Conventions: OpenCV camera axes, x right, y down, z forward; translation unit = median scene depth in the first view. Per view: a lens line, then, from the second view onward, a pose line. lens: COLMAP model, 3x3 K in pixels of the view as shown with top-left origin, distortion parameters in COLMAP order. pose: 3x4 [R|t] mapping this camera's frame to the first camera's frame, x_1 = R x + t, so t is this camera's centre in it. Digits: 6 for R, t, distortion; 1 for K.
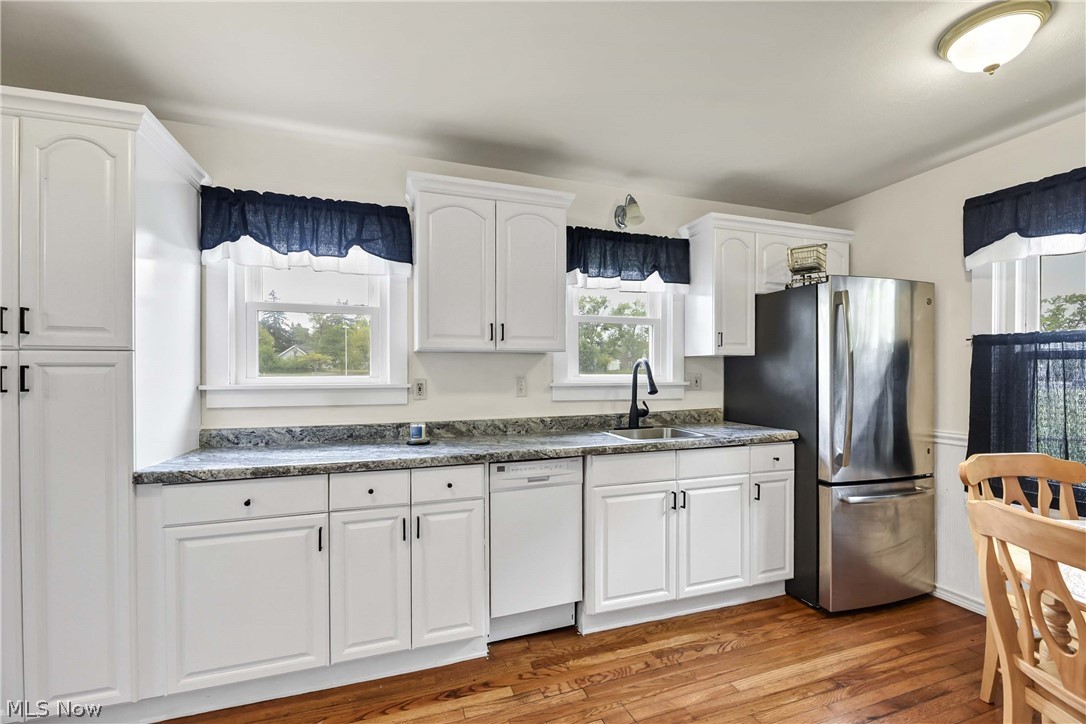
lens RADIAL K [[472.4, 0, 539.7], [0, 472.4, 371.3], [0, 0, 1]] dist [0.001080, -0.002843]
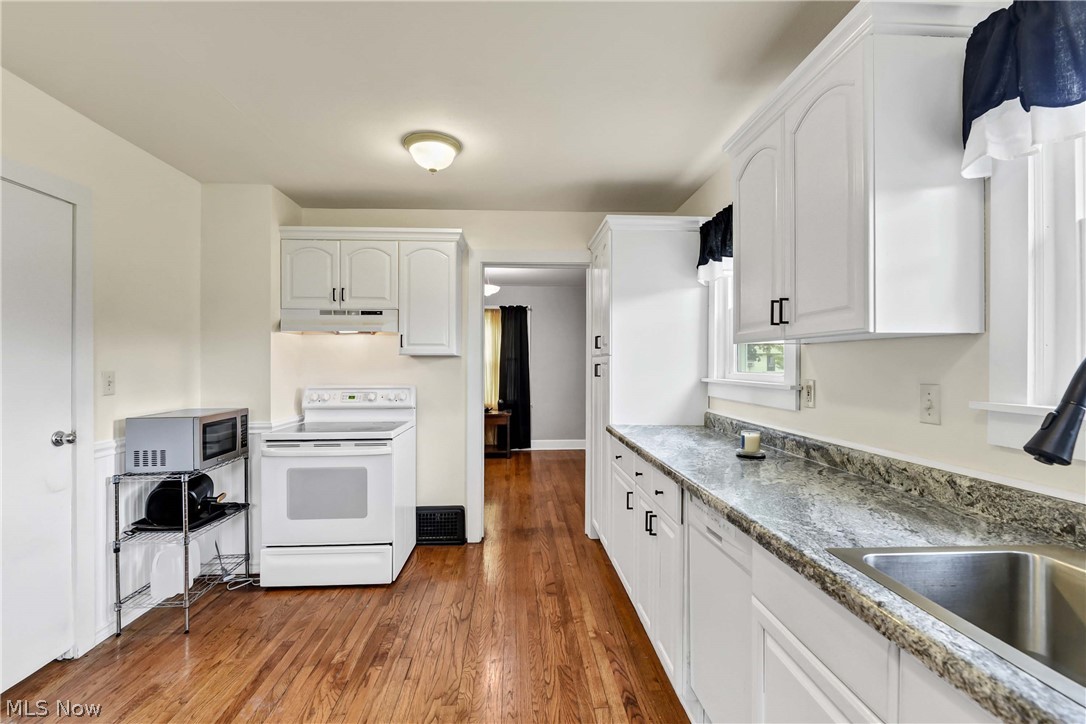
lens RADIAL K [[467.0, 0, 541.8], [0, 467.0, 364.3], [0, 0, 1]] dist [-0.002902, -0.000423]
pose [[-0.260865, -0.003125, -0.965370, 0.624098], [-0.009861, 0.999951, -0.000573, -0.004848], [0.965325, 0.009371, -0.260883, 0.845312]]
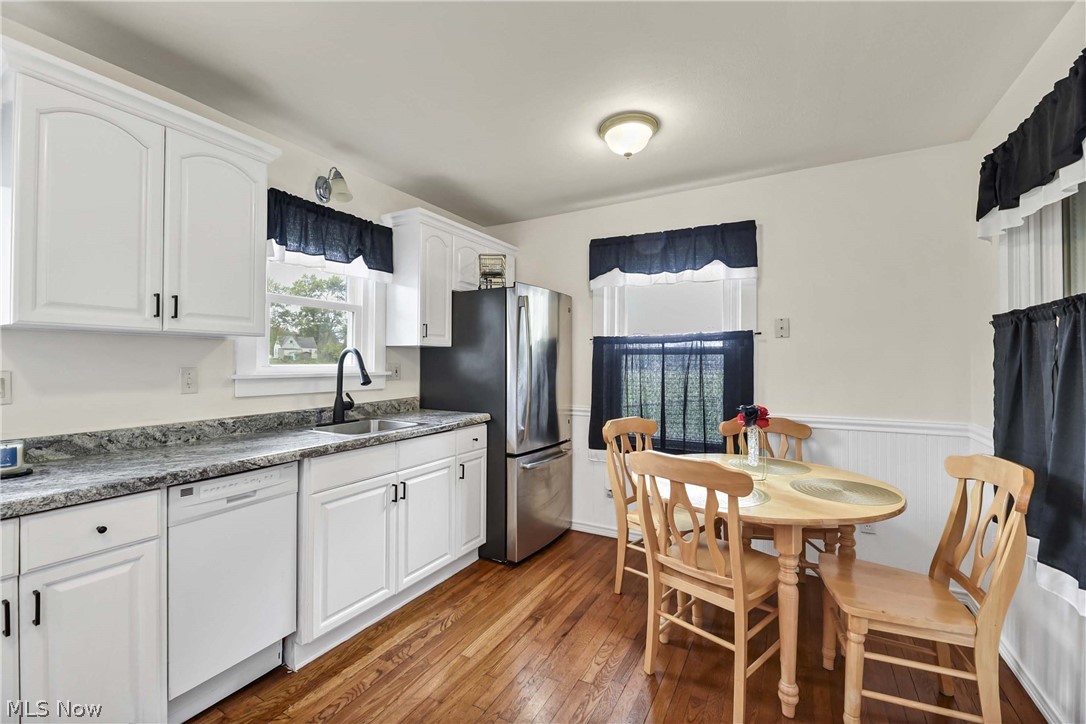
lens RADIAL K [[472.4, 0, 538.6], [0, 472.4, 355.8], [0, 0, 1]] dist [0.001080, -0.002843]
pose [[0.740646, 0.012512, 0.671779, -0.153517], [-0.005101, 0.999902, -0.012999, 0.000235], [-0.671876, 0.006201, 0.740638, 0.071901]]
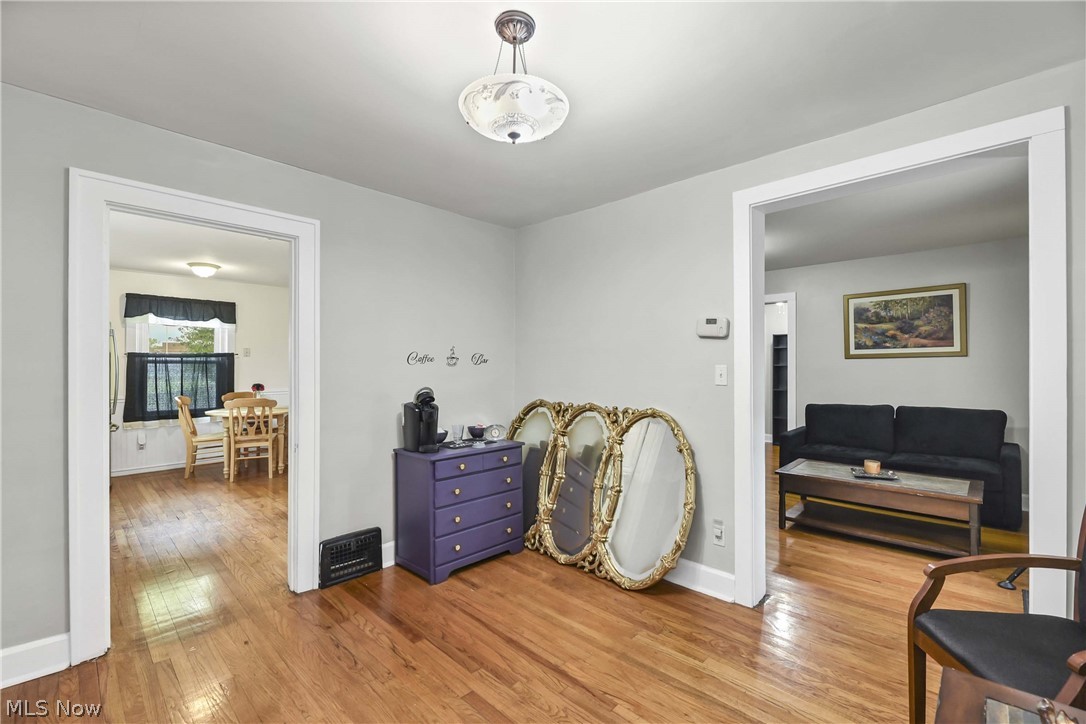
lens RADIAL K [[472.4, 0, 546.9], [0, 472.4, 359.3], [0, 0, 1]] dist [0.001080, -0.002843]
pose [[-0.452801, 0.010059, 0.891555, -2.126099], [-0.000490, 0.999933, -0.011531, -0.017843], [-0.891611, -0.005658, -0.452766, 0.237511]]
